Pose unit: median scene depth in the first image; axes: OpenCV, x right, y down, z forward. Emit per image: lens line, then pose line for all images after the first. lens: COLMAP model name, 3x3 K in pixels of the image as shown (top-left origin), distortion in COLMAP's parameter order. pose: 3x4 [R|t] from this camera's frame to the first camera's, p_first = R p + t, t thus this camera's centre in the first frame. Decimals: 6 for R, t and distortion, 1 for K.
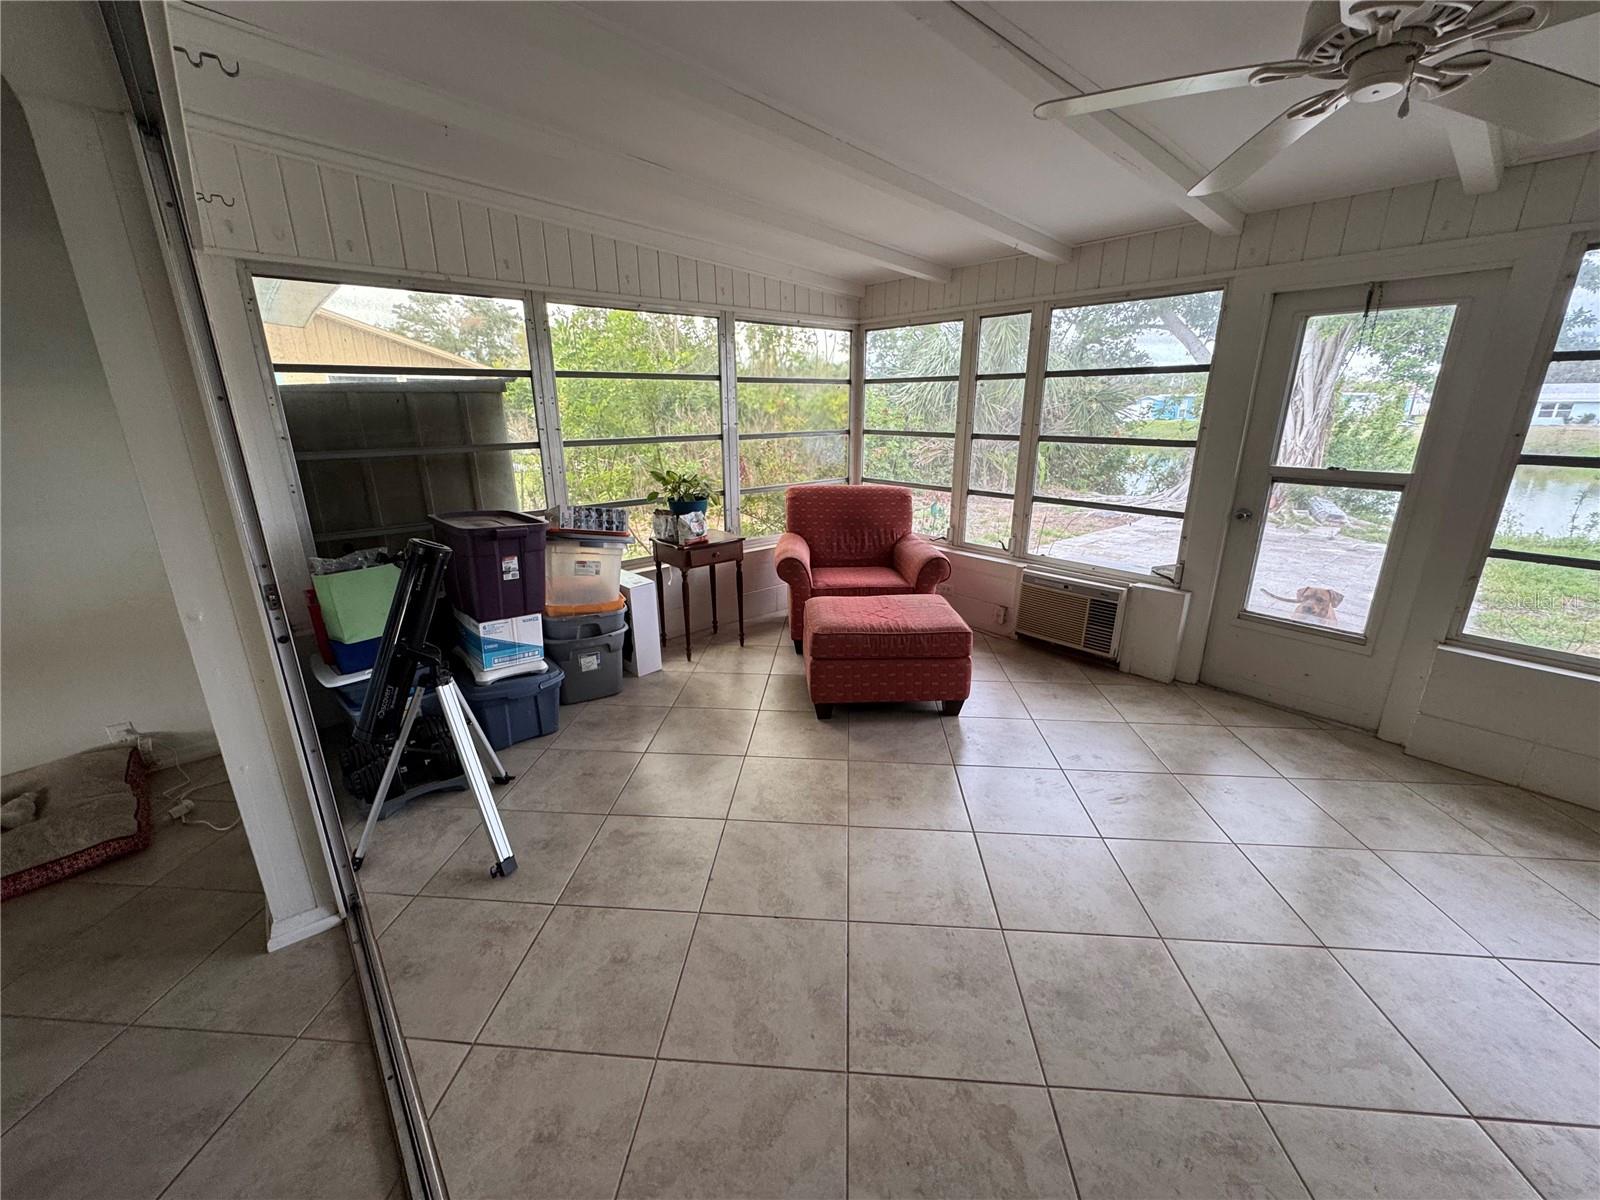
lens RADIAL K [[635.3, 0, 797.5], [0, 635.3, 598.7], [0, 0, 1]] dist [-0.002886, 0.000281]
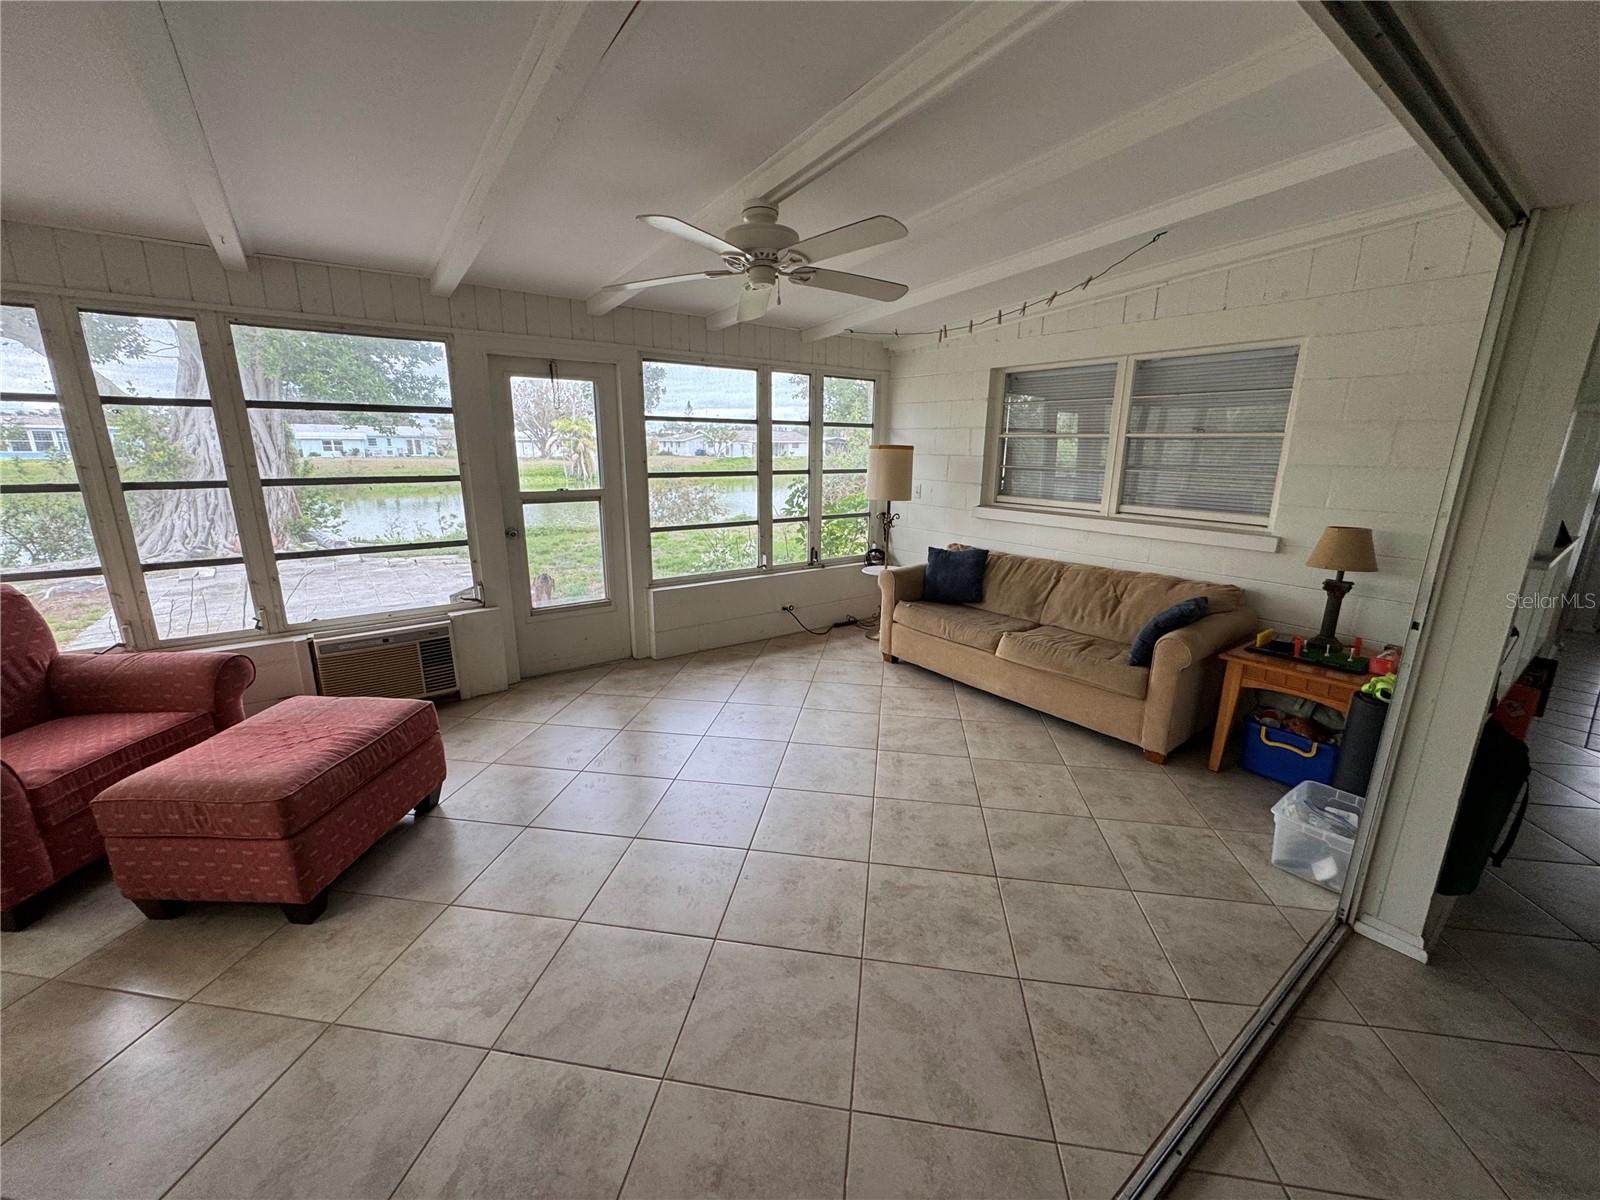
lens RADIAL K [[635.3, 0, 794.8], [0, 635.3, 603.0], [0, 0, 1]] dist [-0.002886, 0.000281]
pose [[0.081486, -0.238290, 0.967770, -0.427078], [0.282053, 0.936819, 0.206920, -0.099205], [-0.955932, 0.256102, 0.143548, 0.323100]]
